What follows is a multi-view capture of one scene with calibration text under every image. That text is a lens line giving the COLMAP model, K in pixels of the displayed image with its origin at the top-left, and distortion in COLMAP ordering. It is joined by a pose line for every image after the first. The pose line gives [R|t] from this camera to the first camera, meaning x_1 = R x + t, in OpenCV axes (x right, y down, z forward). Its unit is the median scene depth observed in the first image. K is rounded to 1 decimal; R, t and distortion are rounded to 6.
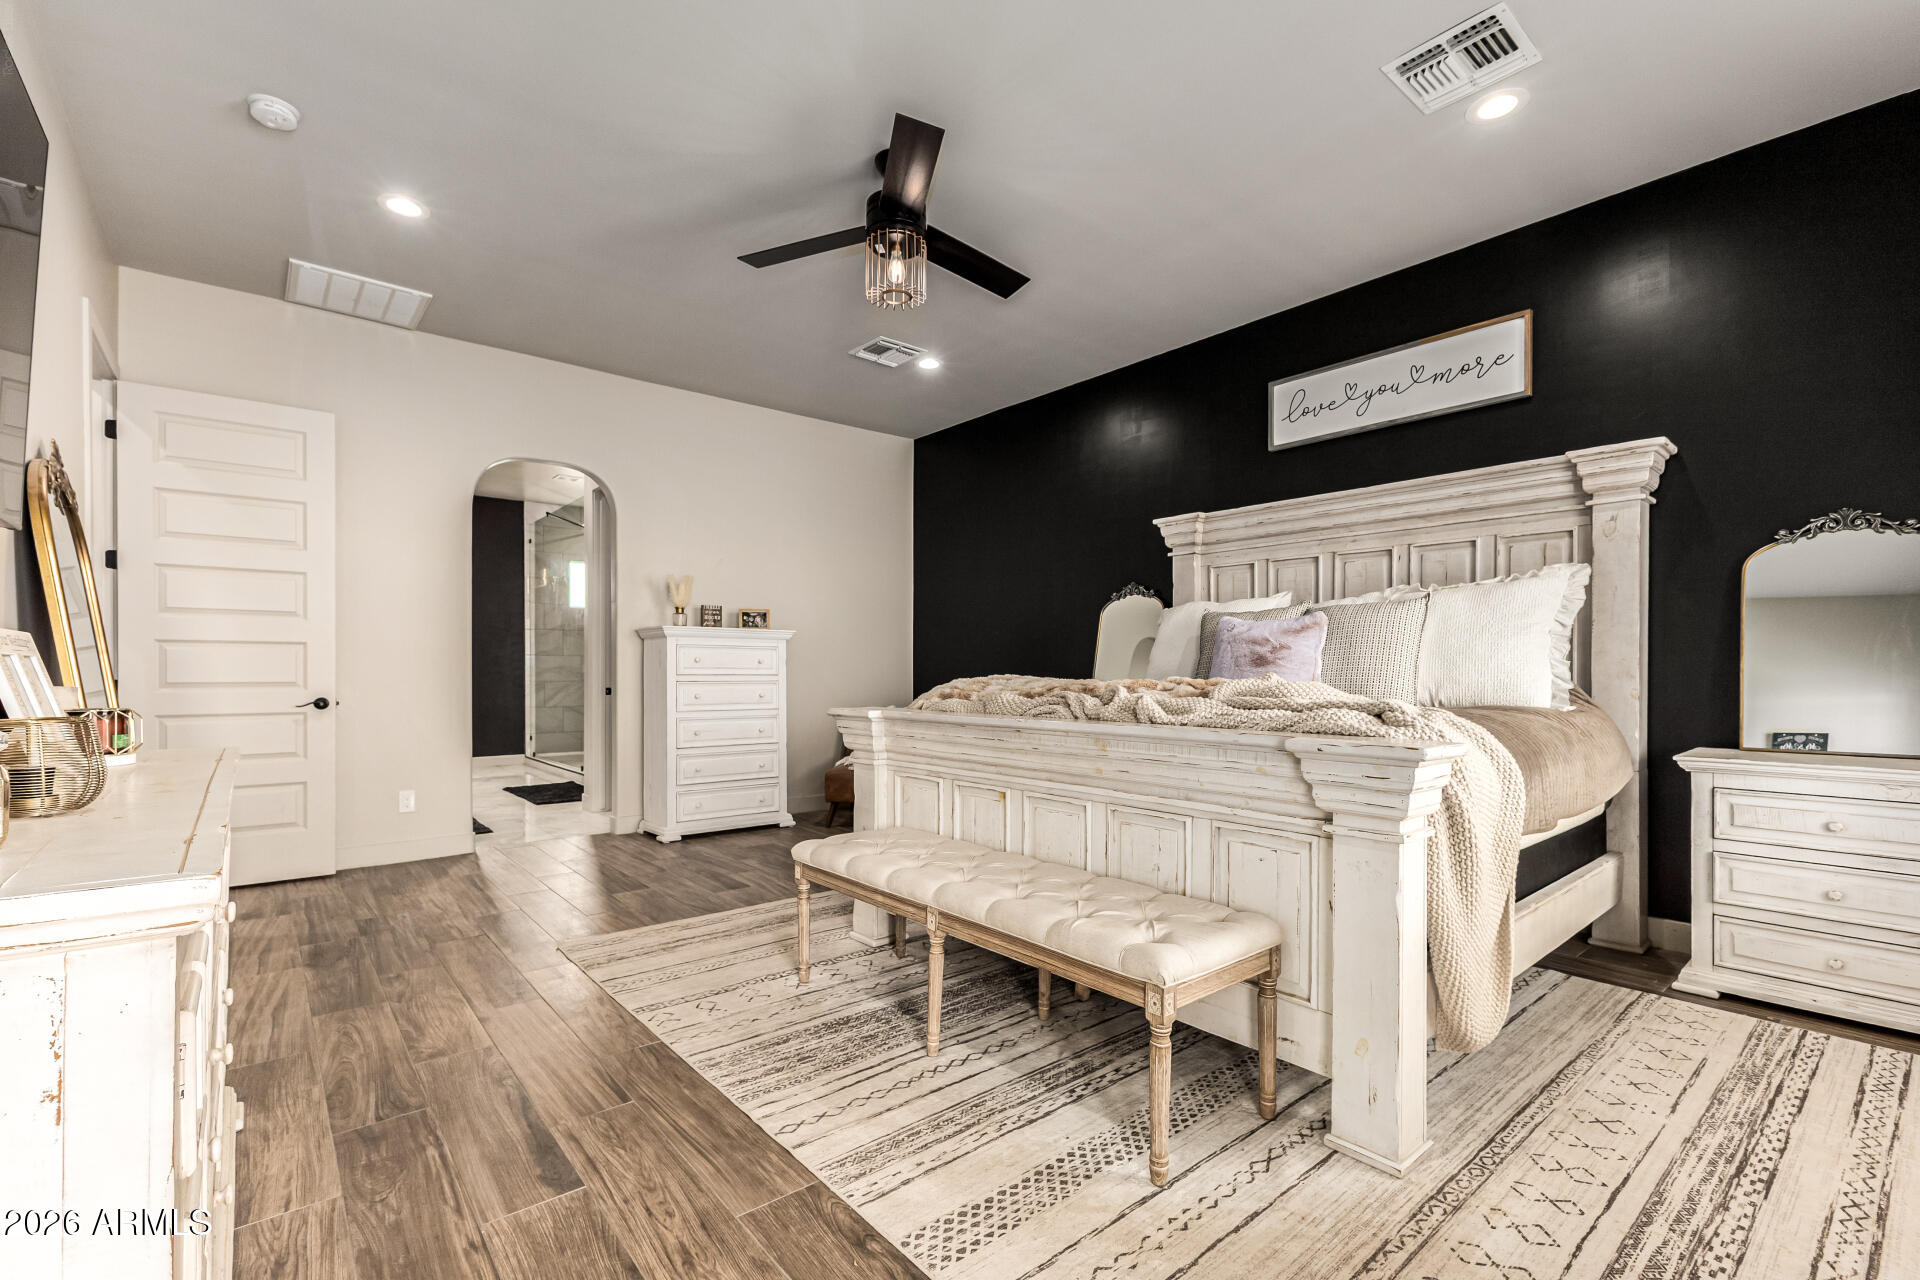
lens RADIAL K [[839.1, 0, 956.0], [0, 839.1, 667.2], [0, 0, 1]] dist [0.012571, -0.001745]
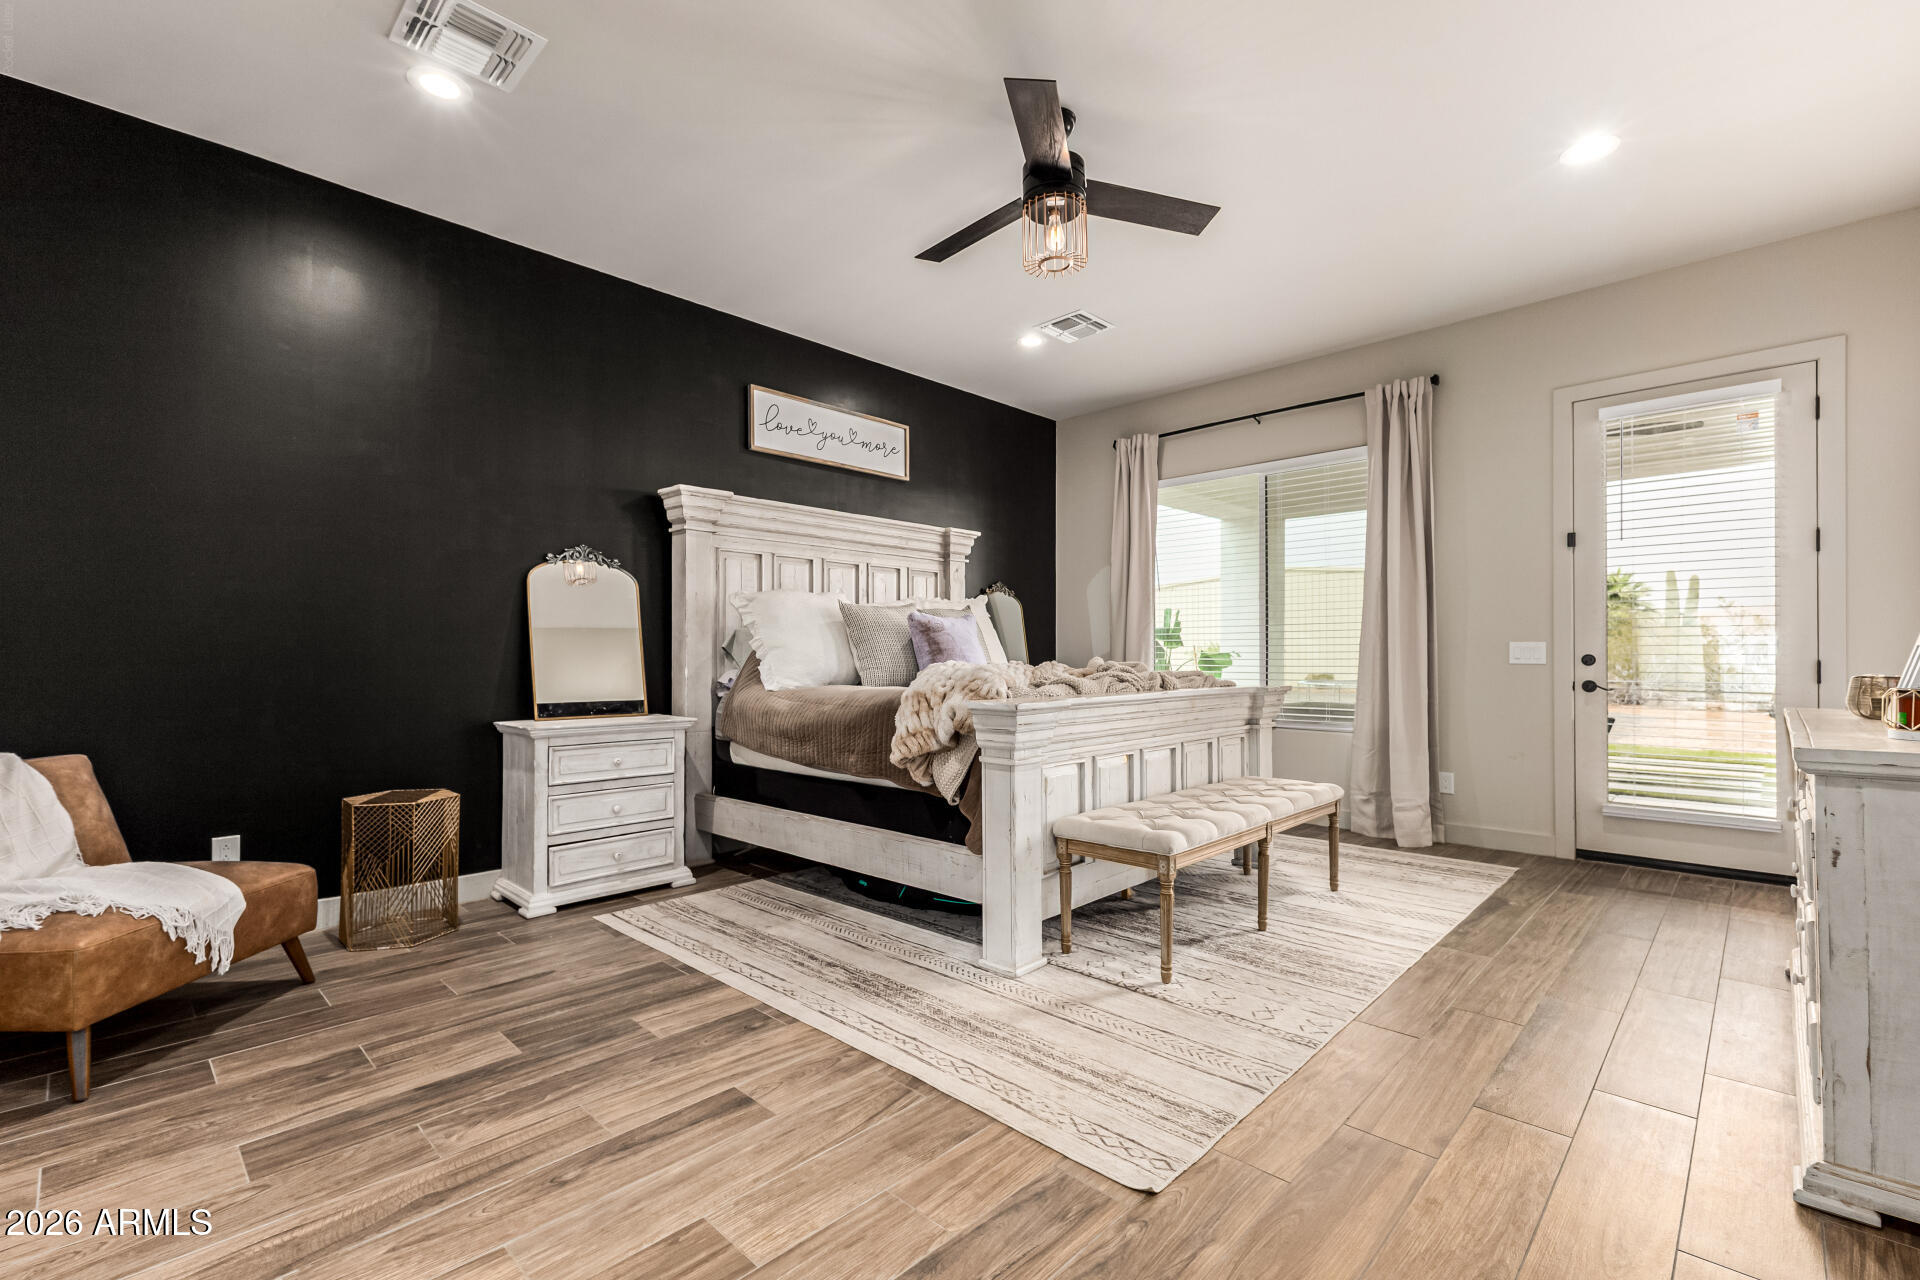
lens RADIAL K [[839.1, 0, 960.0], [0, 839.1, 665.4], [0, 0, 1]] dist [0.012571, -0.001745]
pose [[-0.115235, -0.007816, 0.993308, -0.723254], [-0.002163, 0.999969, 0.007617, 0.005907], [-0.993336, -0.001270, -0.115248, 0.885145]]
